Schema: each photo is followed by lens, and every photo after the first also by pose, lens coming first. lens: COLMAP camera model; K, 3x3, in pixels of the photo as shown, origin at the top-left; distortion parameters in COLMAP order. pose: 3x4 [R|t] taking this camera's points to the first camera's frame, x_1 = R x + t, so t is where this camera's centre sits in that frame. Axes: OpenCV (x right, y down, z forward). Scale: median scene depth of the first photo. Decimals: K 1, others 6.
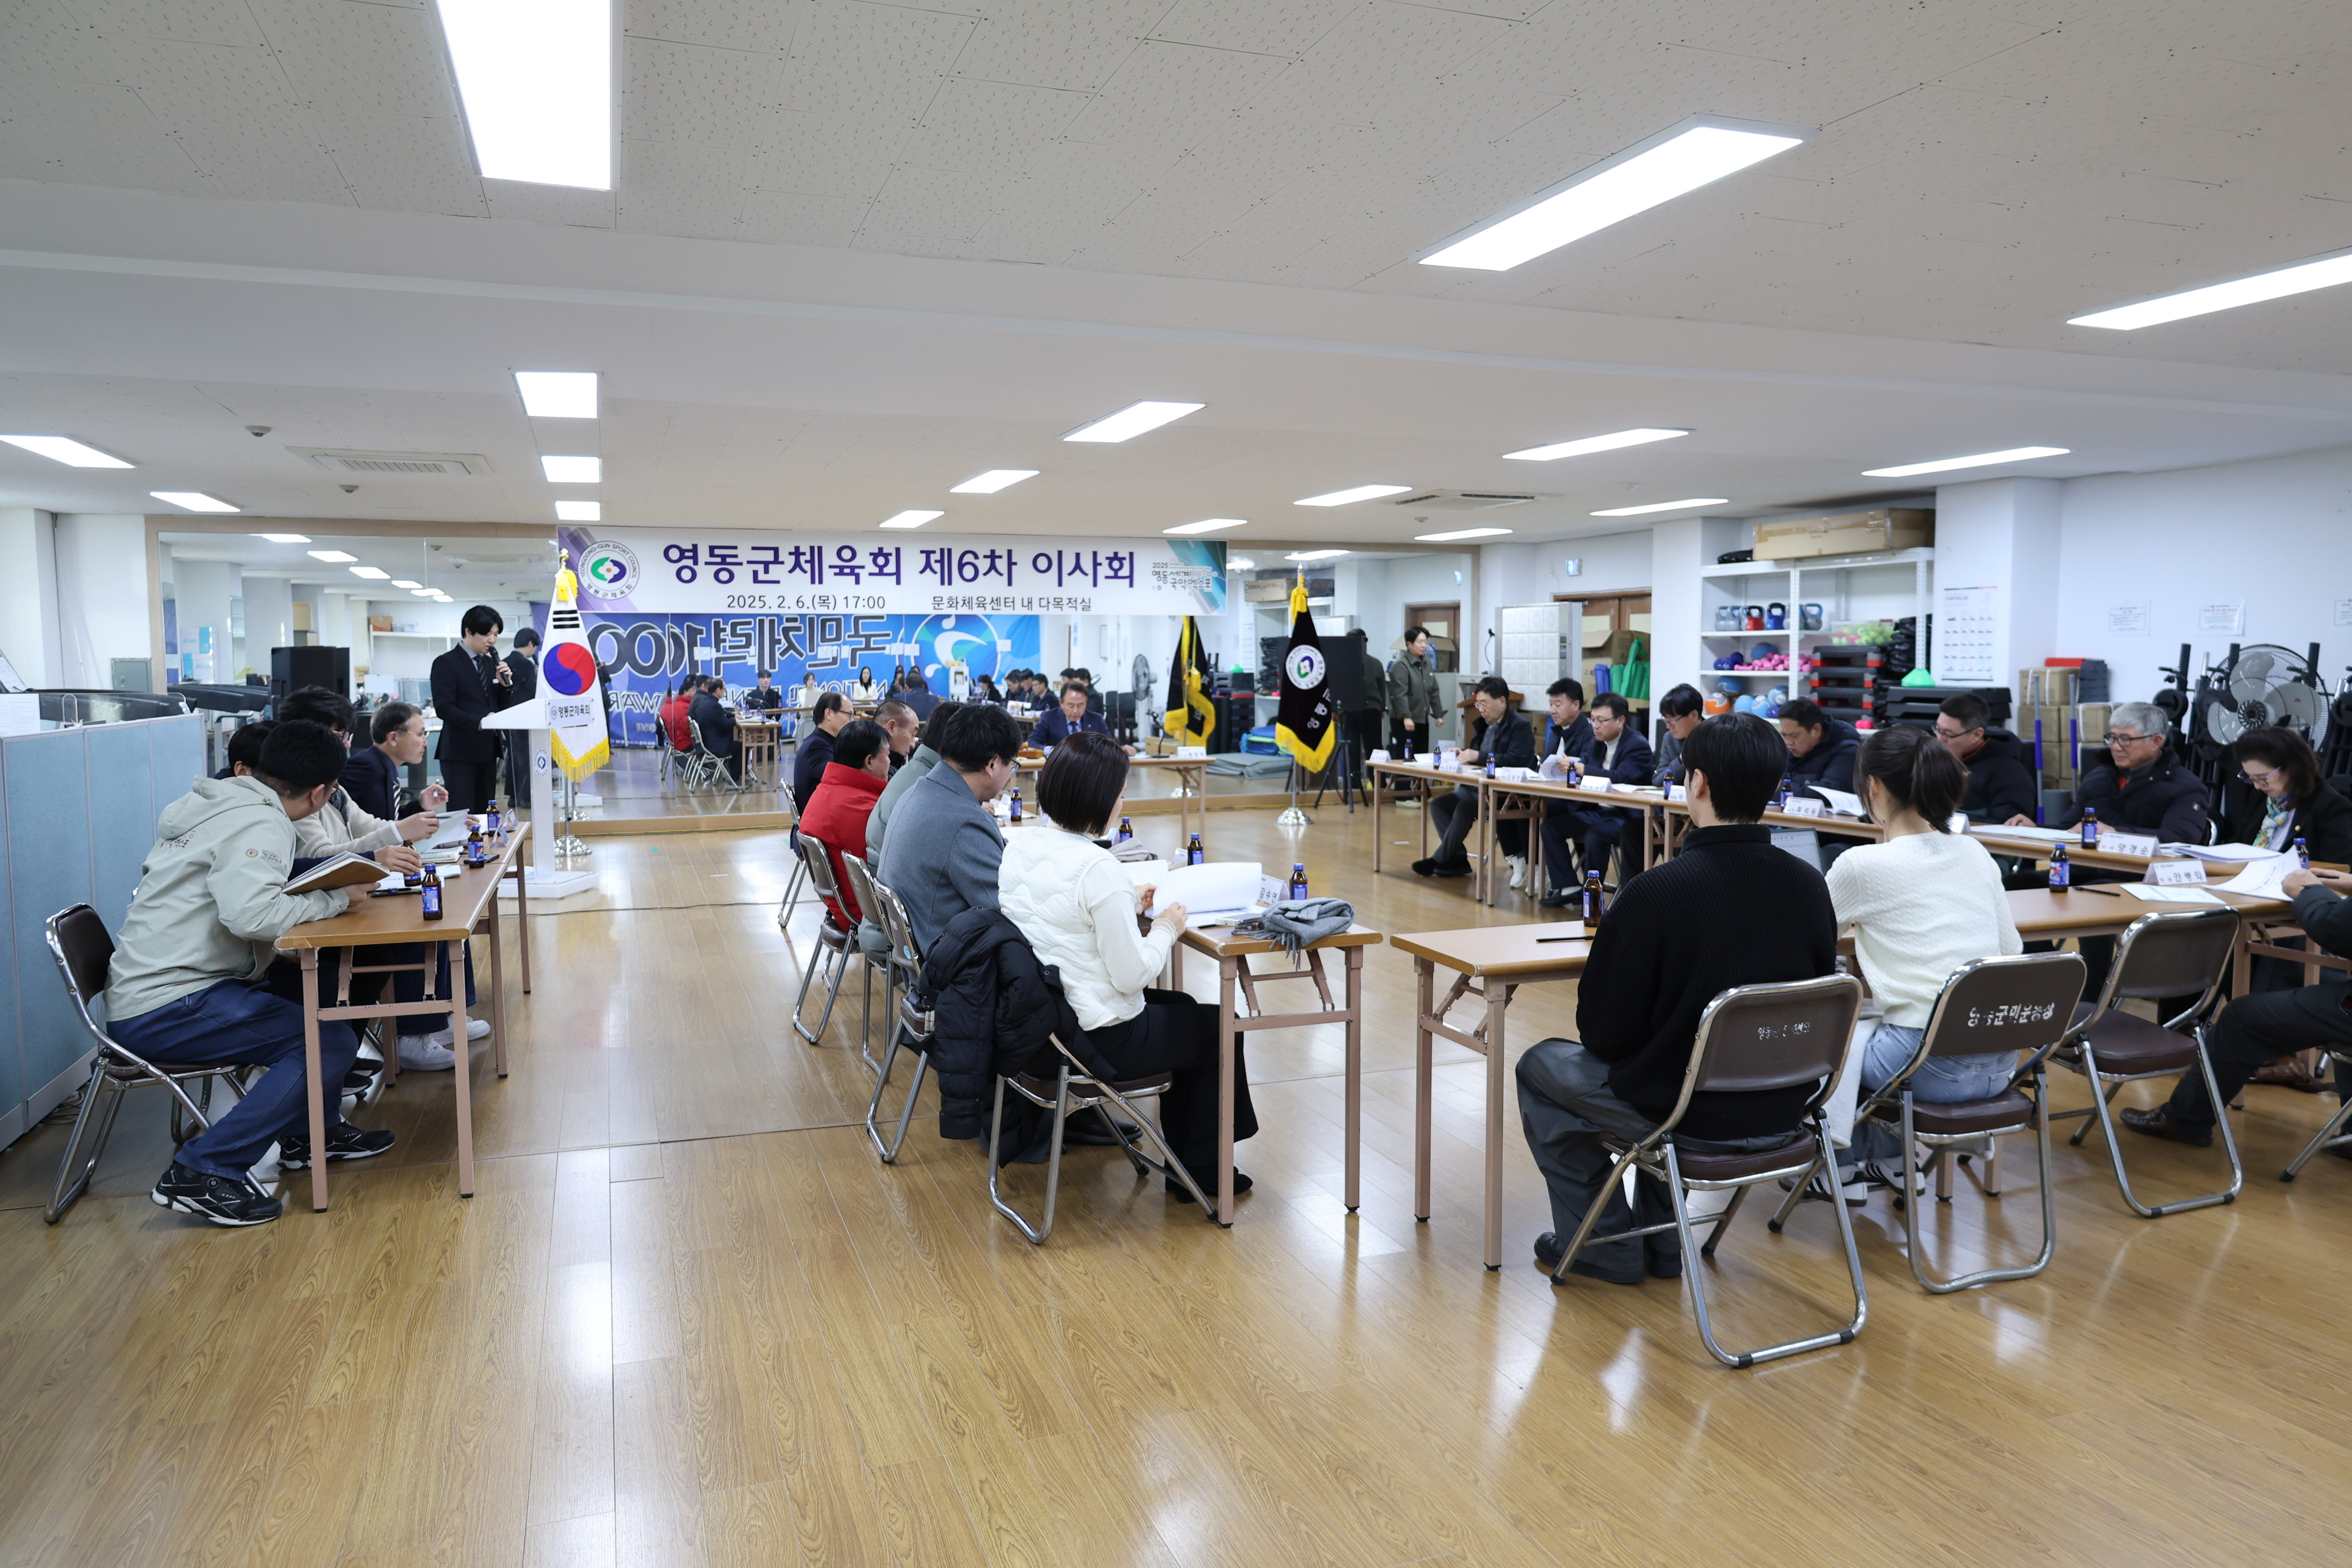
lens RADIAL K [[1594.9, 0, 1189.4], [0, 1594.9, 783.3], [0, 0, 1]] dist [-0.016423, 0.000190]
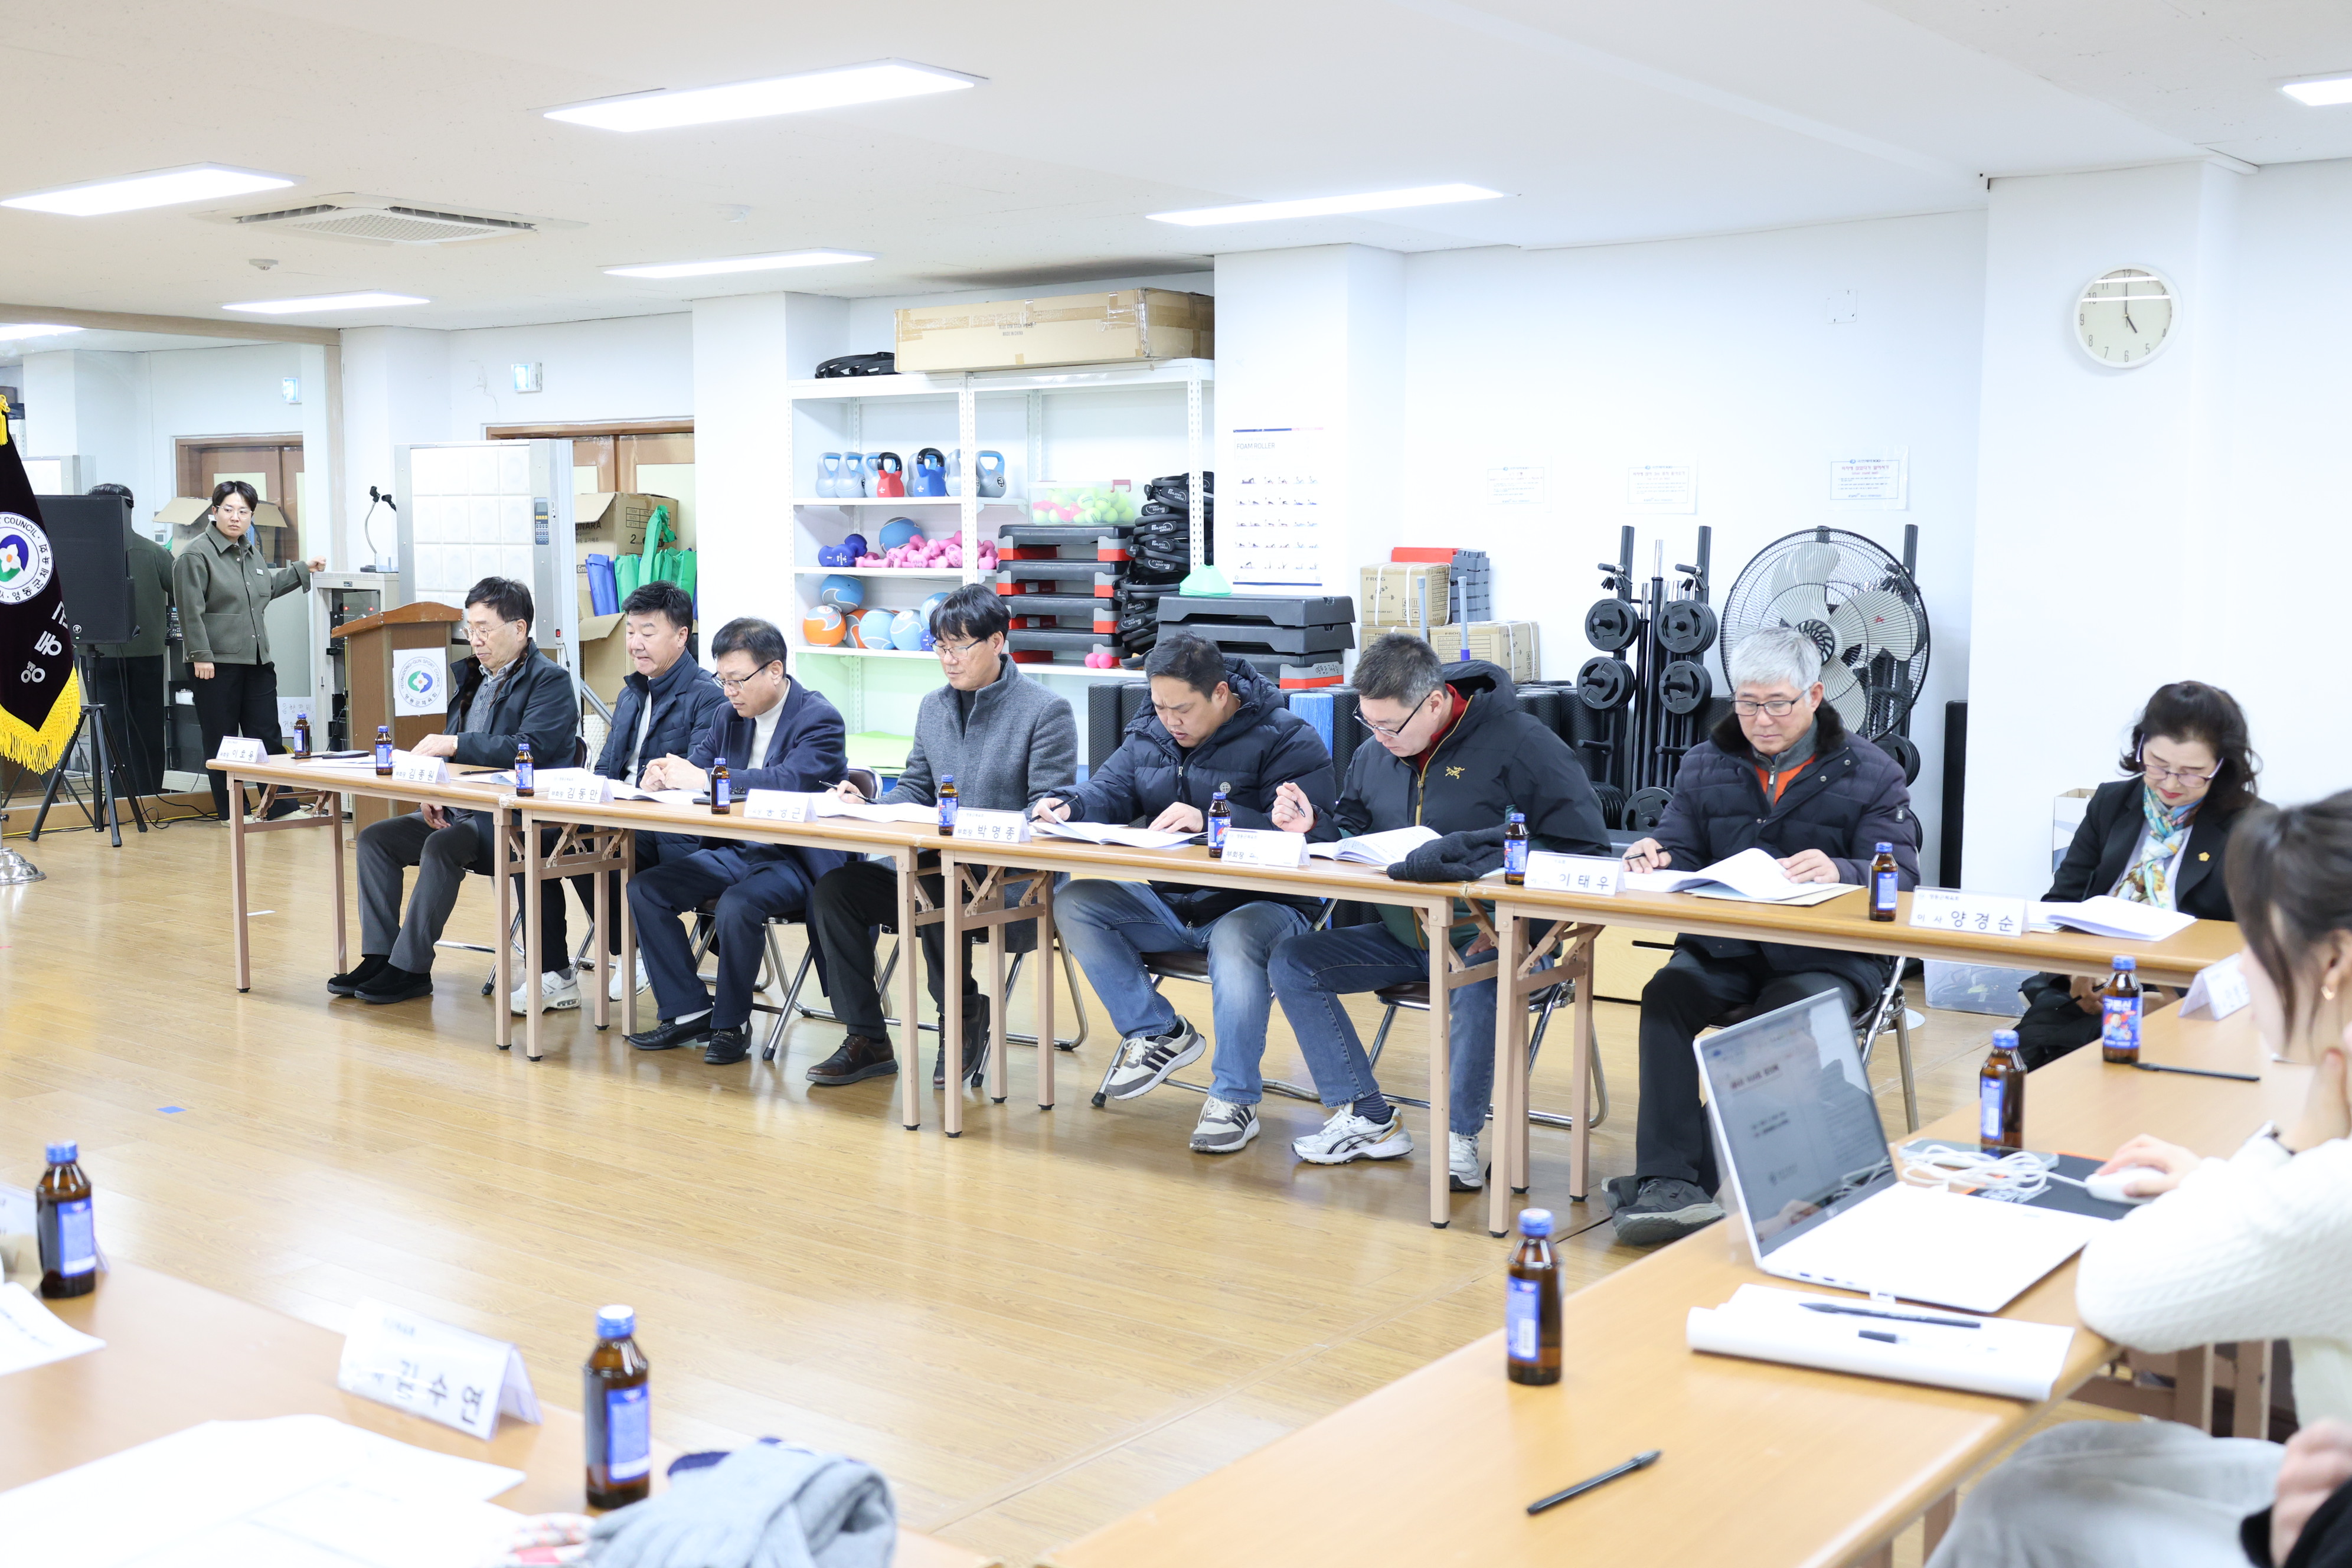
lens RADIAL K [[2433.6, 0, 1188.4], [0, 2433.6, 795.7], [0, 0, 1]] dist [-0.005511, 0.000000]
pose [[0.846498, -0.048603, 0.530168, -0.020412], [0.034797, 0.998746, 0.036000, -0.015488], [-0.531253, -0.012026, 0.847128, 0.190858]]
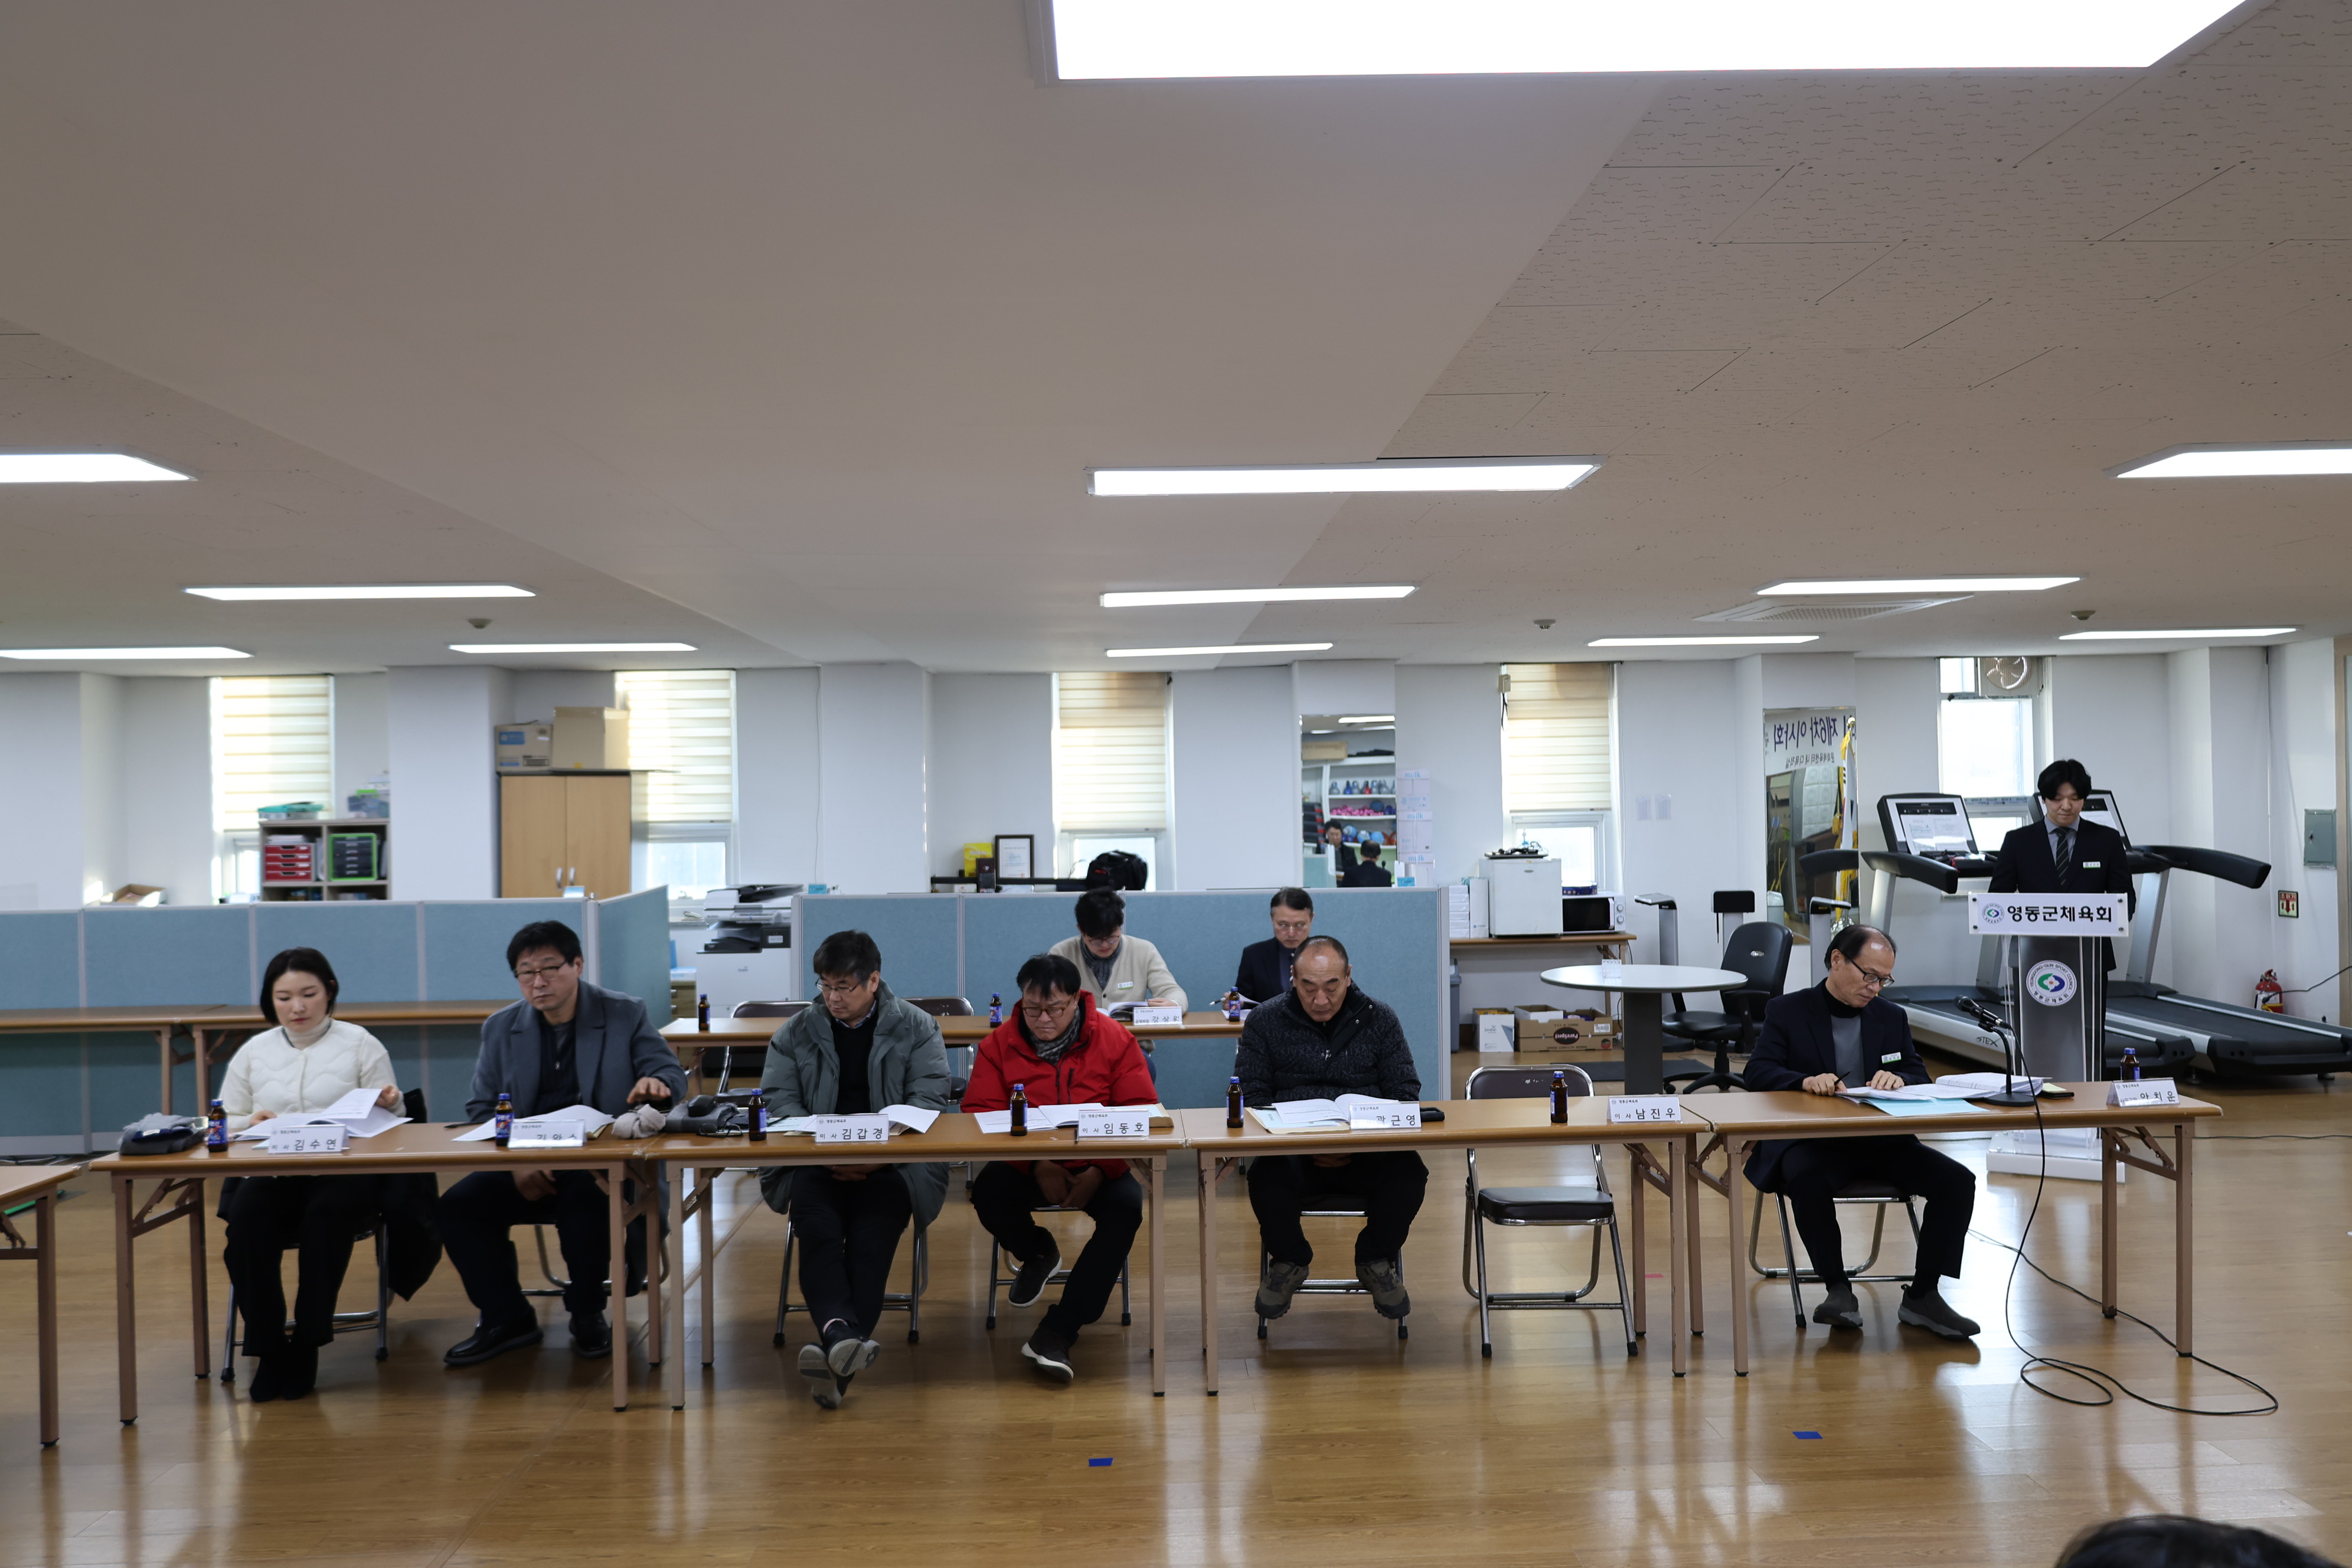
lens RADIAL K [[1594.9, 0, 1168.3], [0, 1594.9, 775.4], [0, 0, 1]] dist [-0.016423, 0.000190]
pose [[-0.317903, -0.006087, -0.948104, 0.286531], [-0.051886, 0.998593, 0.010987, -0.068796], [0.946702, 0.052686, -0.317771, 0.628981]]
